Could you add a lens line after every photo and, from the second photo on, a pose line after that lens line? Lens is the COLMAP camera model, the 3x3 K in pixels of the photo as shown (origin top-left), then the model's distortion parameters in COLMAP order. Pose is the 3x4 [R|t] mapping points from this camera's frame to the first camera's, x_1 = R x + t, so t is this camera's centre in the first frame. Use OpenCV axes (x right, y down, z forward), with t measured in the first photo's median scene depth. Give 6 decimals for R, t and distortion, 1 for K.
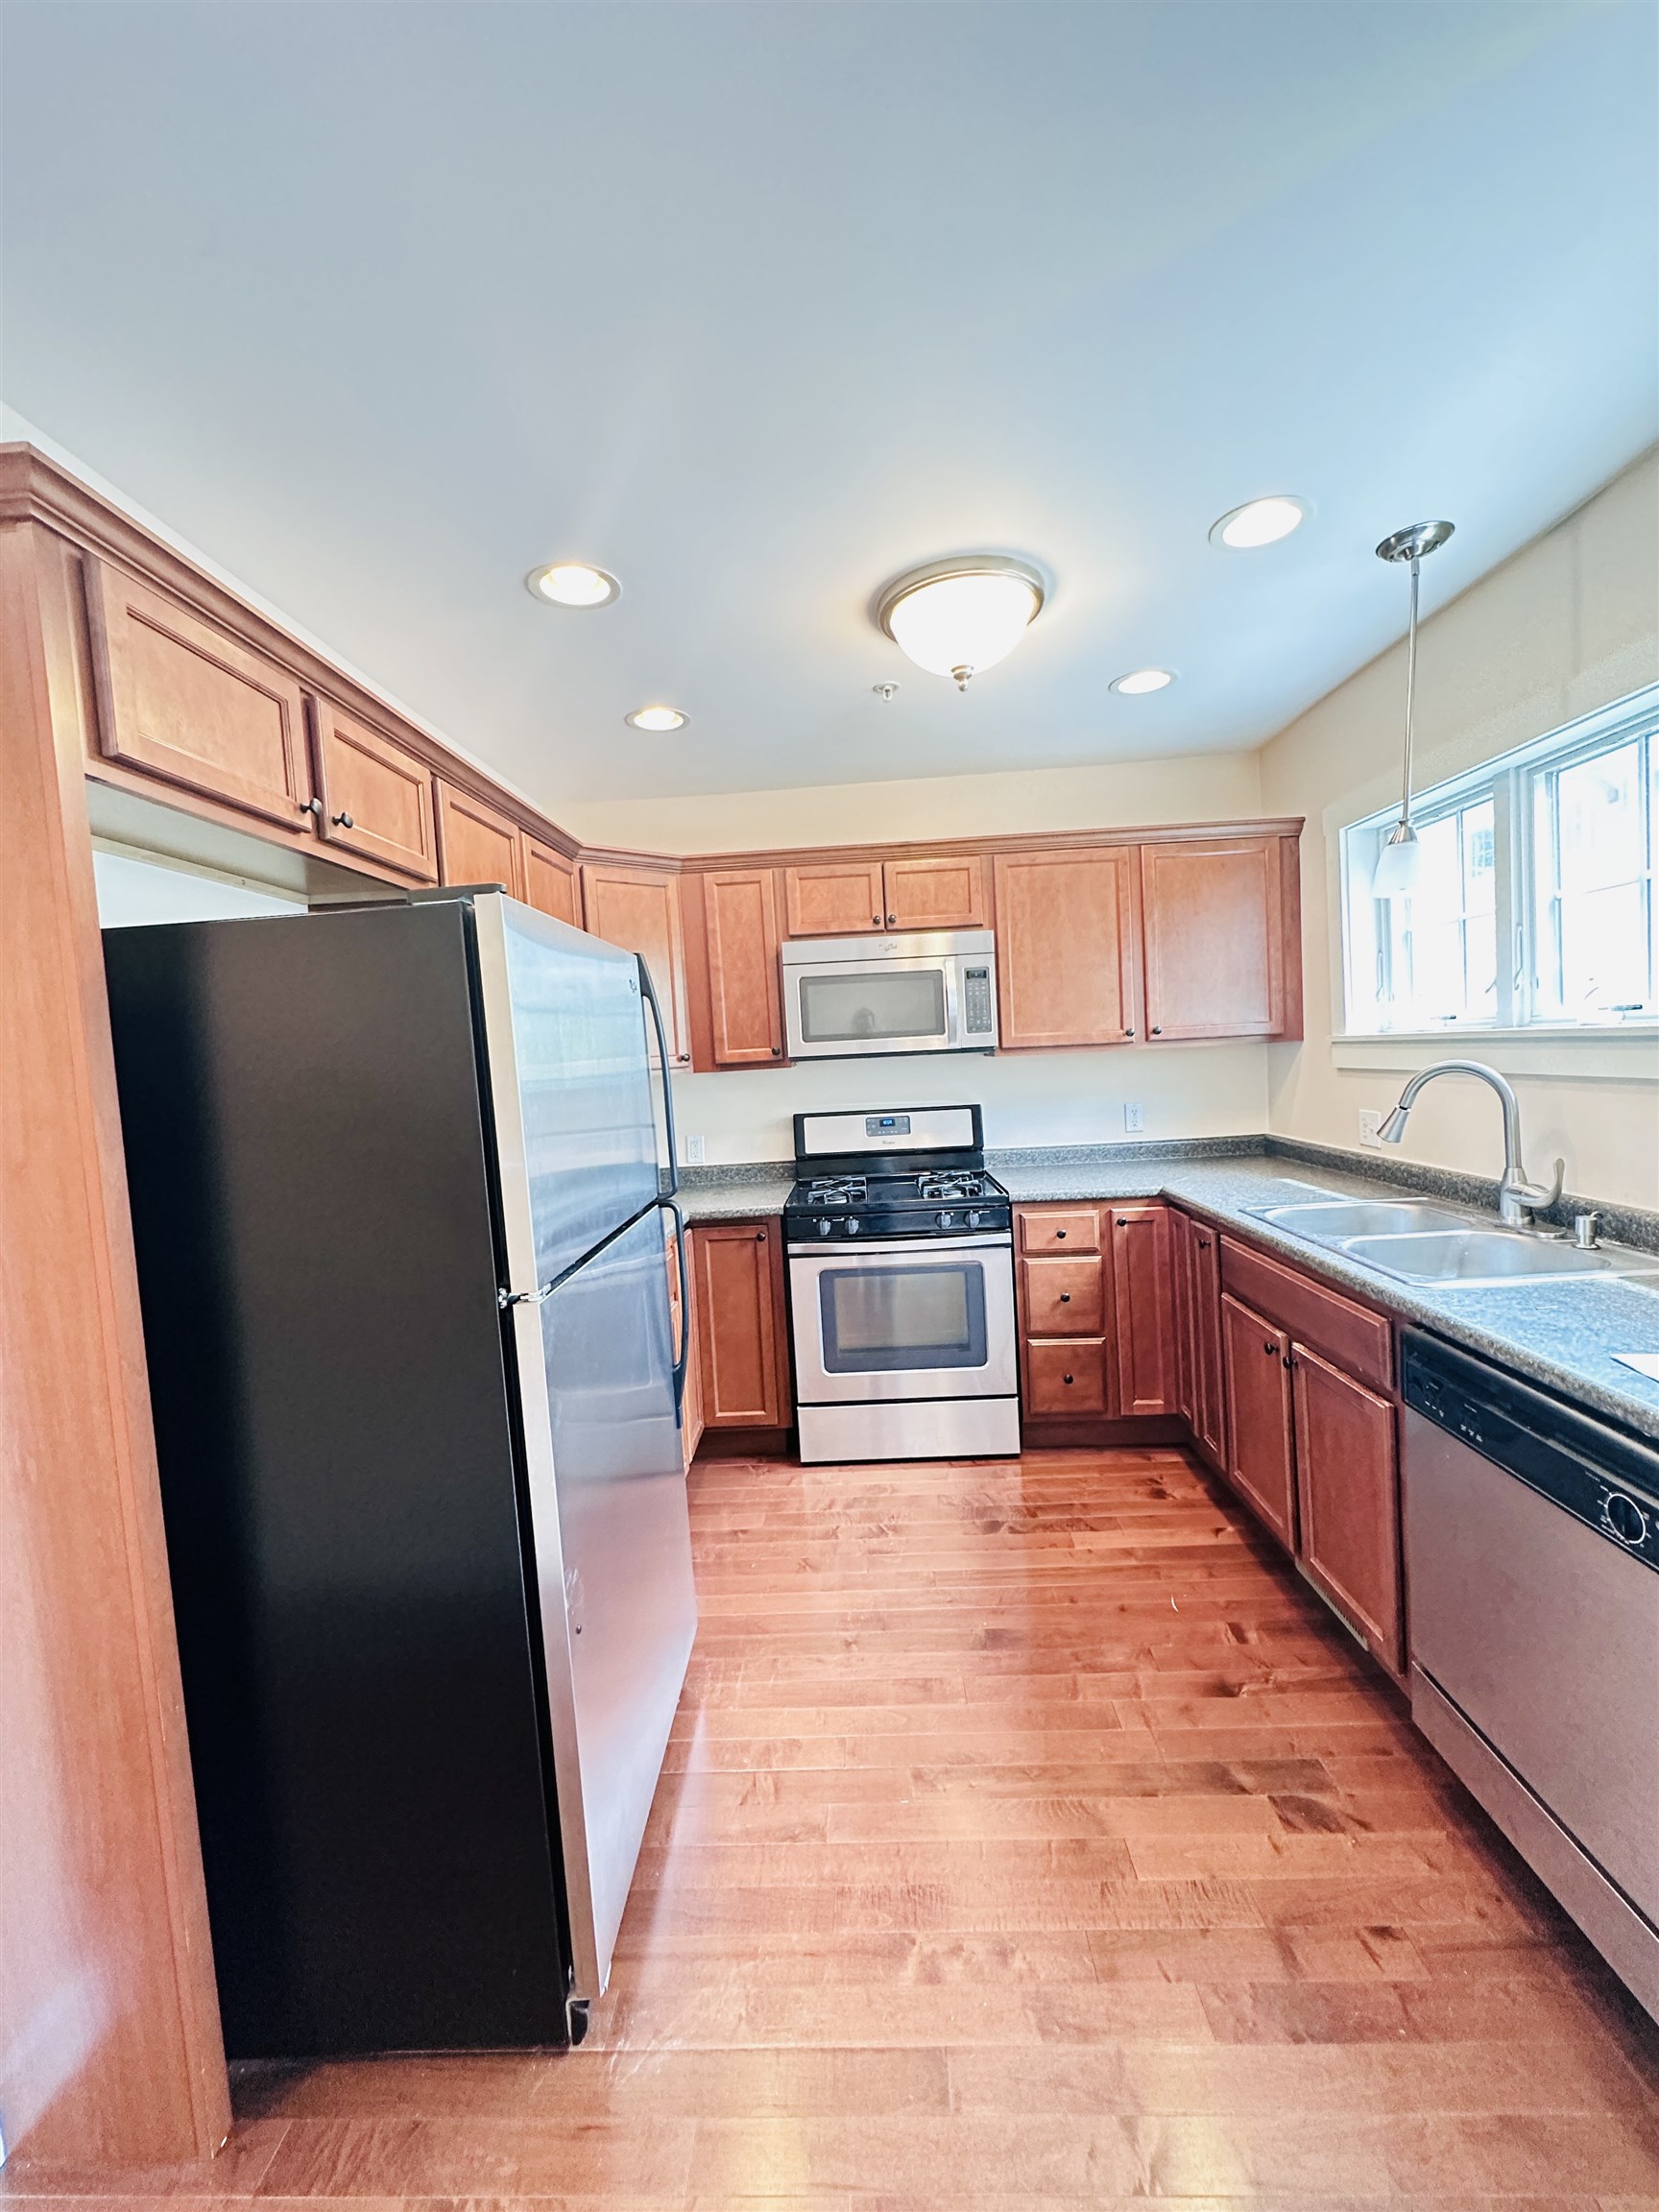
lens RADIAL K [[883.1, 0, 829.3], [0, 883.1, 1101.5], [0, 0, 1]] dist [-0.001810, -0.000068]
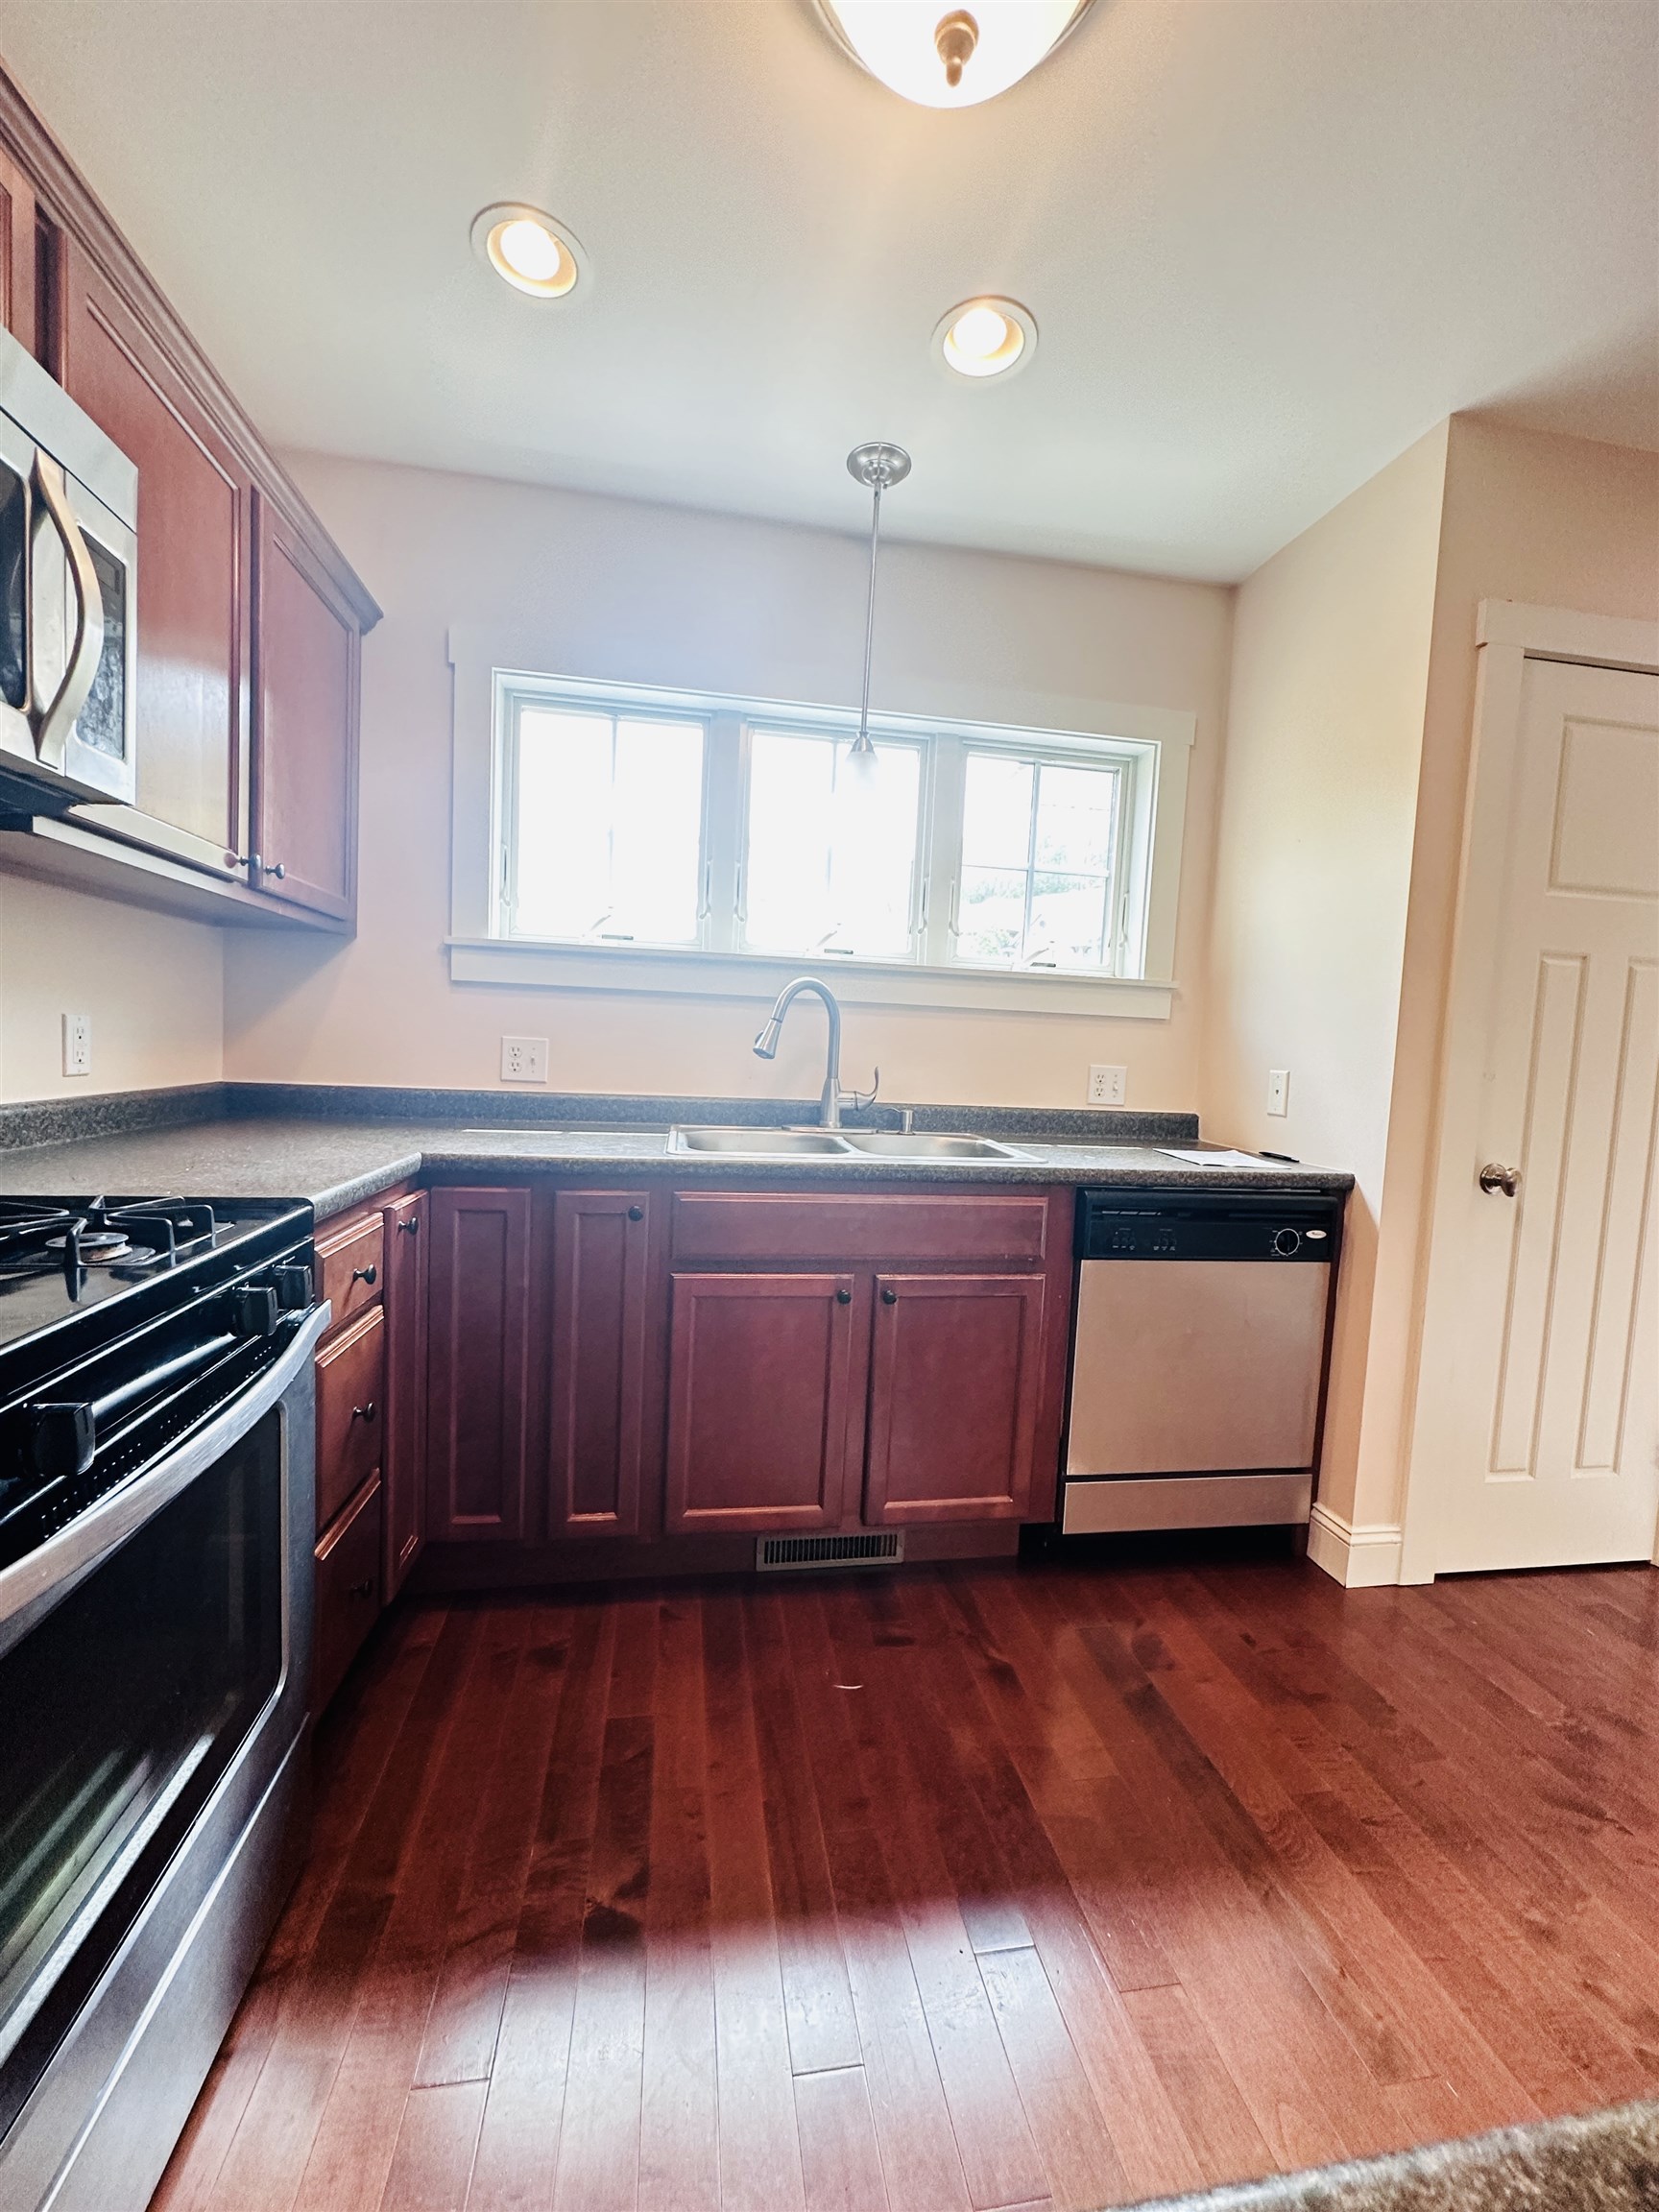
lens RADIAL K [[897.8, 0, 796.5], [0, 897.8, 1116.7], [0, 0, 1]] dist [-0.000577, -0.000140]
pose [[-0.206664, -0.024084, 0.978116, -0.340329], [0.023990, 0.999272, 0.029673, 0.088117], [-0.978118, 0.029598, -0.205935, 1.299990]]
